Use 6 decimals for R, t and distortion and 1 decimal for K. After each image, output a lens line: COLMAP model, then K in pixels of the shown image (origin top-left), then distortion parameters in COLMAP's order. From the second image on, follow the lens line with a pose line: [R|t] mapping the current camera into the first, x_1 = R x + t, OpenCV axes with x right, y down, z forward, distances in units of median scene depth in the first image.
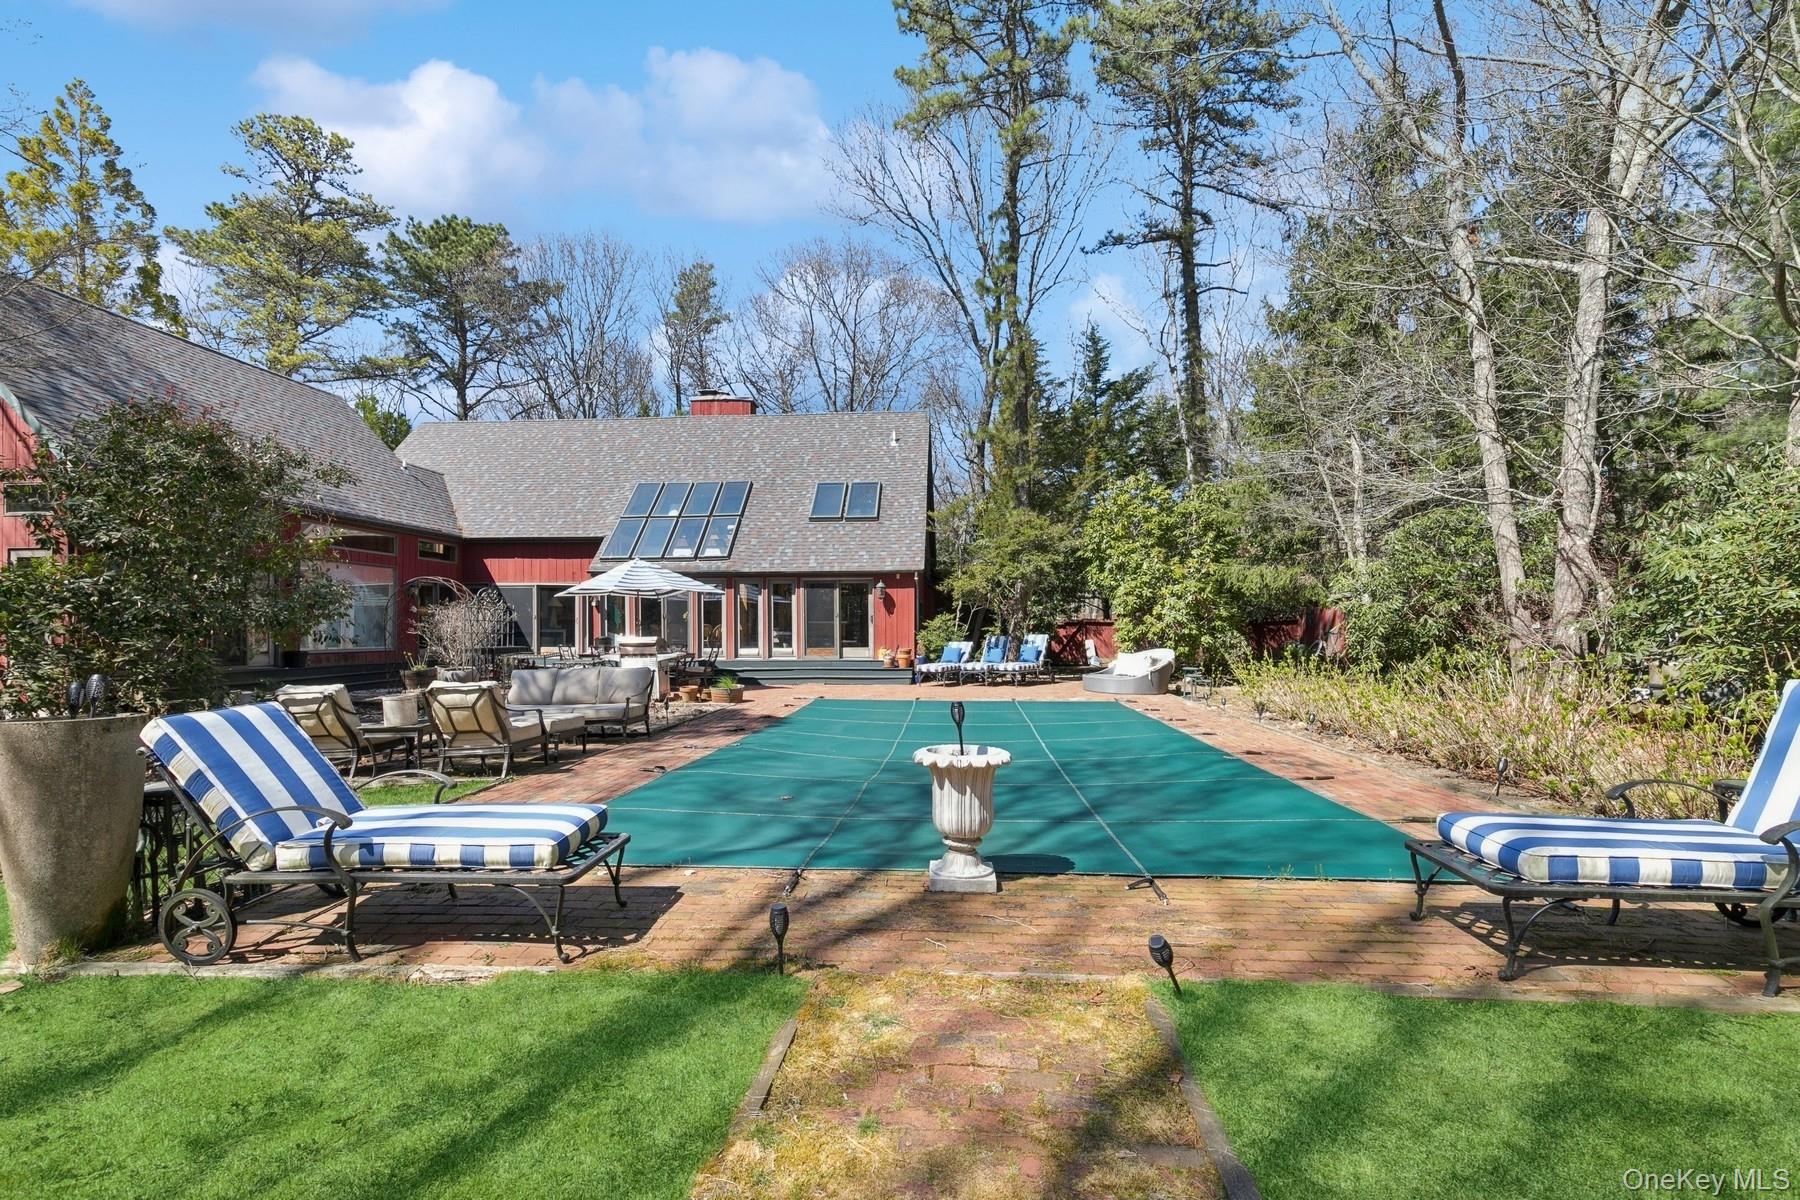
lens RADIAL K [[763.0, 0, 897.3], [0, 763.0, 643.0], [0, 0, 1]] dist [0.001051, -0.000010]
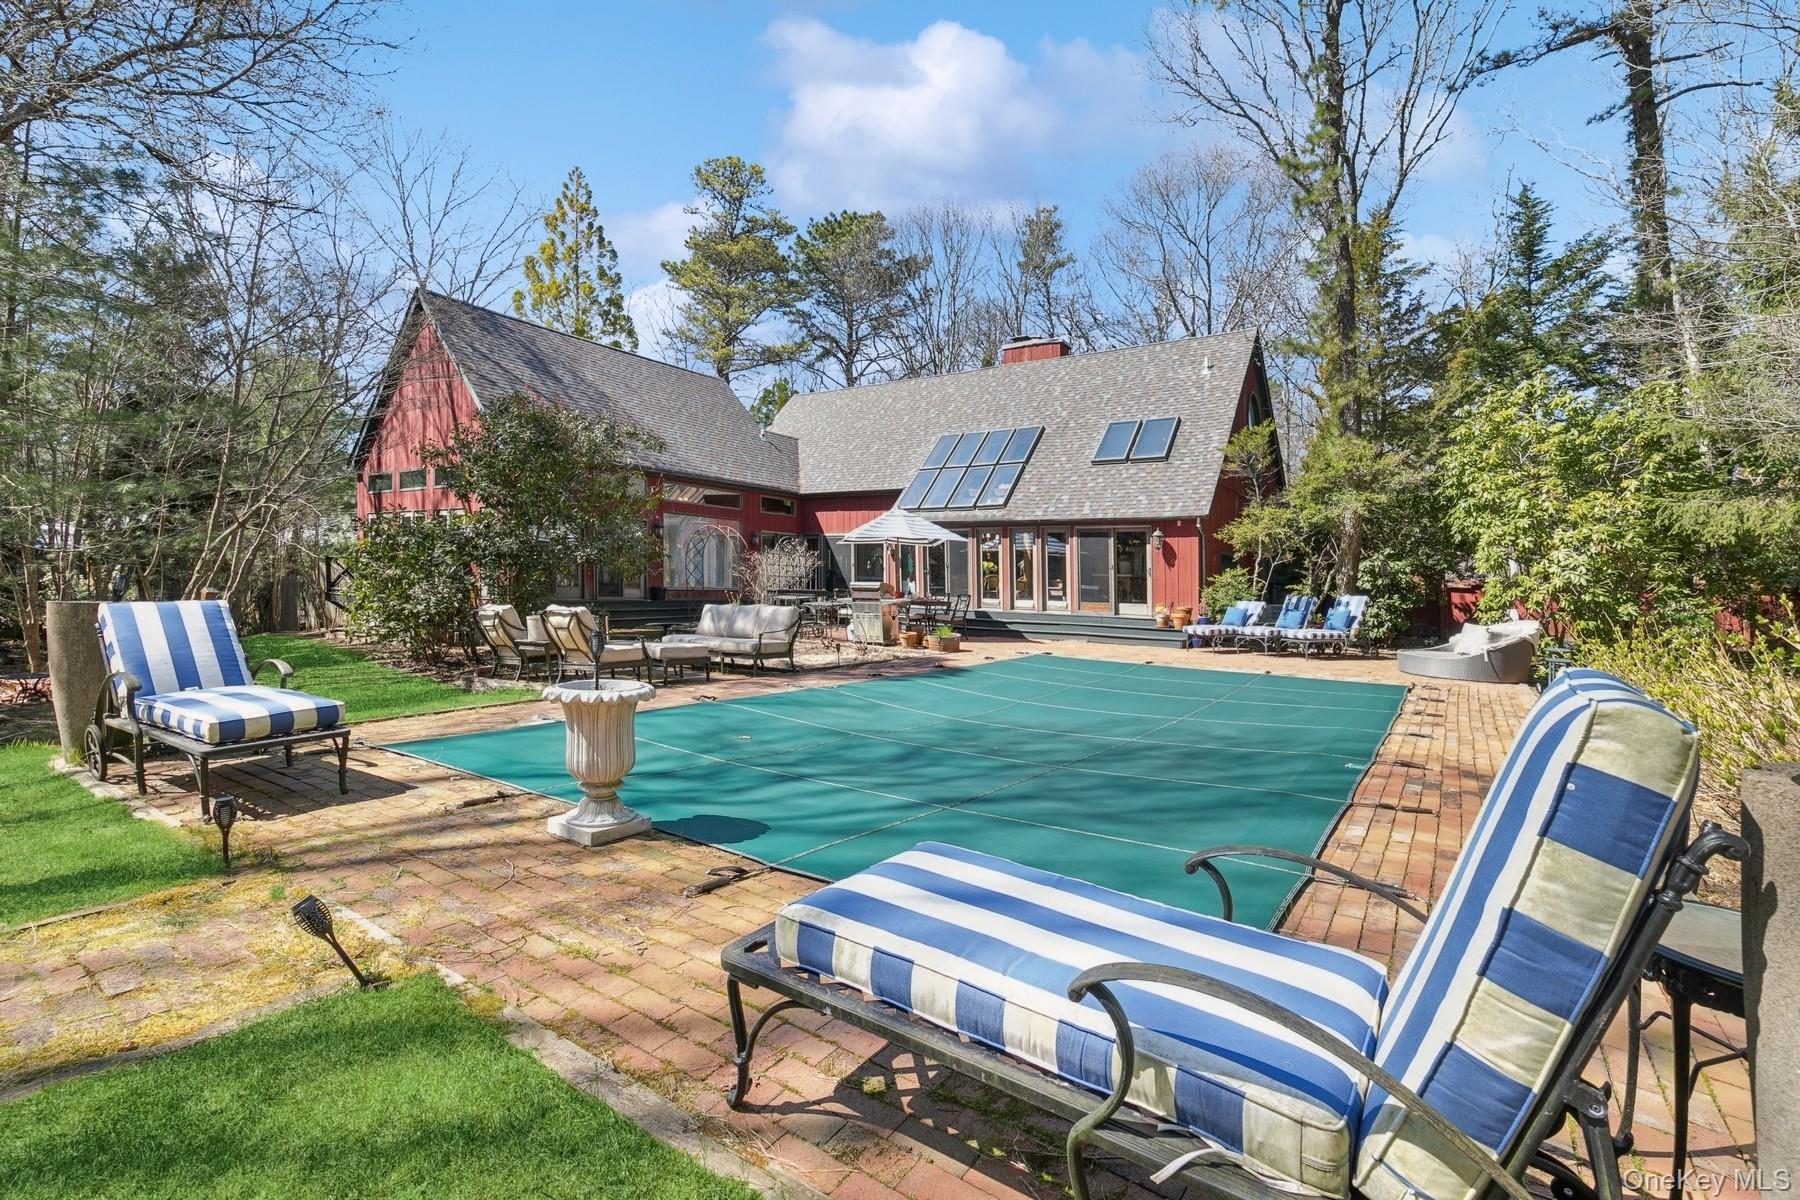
lens RADIAL K [[782.7, 0, 900.0], [0, 782.7, 600.0], [0, 0, 1]] dist [0.000582, 0.000347]
pose [[0.874665, 0.038034, -0.483233, 0.150803], [-0.038160, 0.999226, 0.009575, 0.003251], [0.483223, 0.010066, 0.875440, 0.064642]]
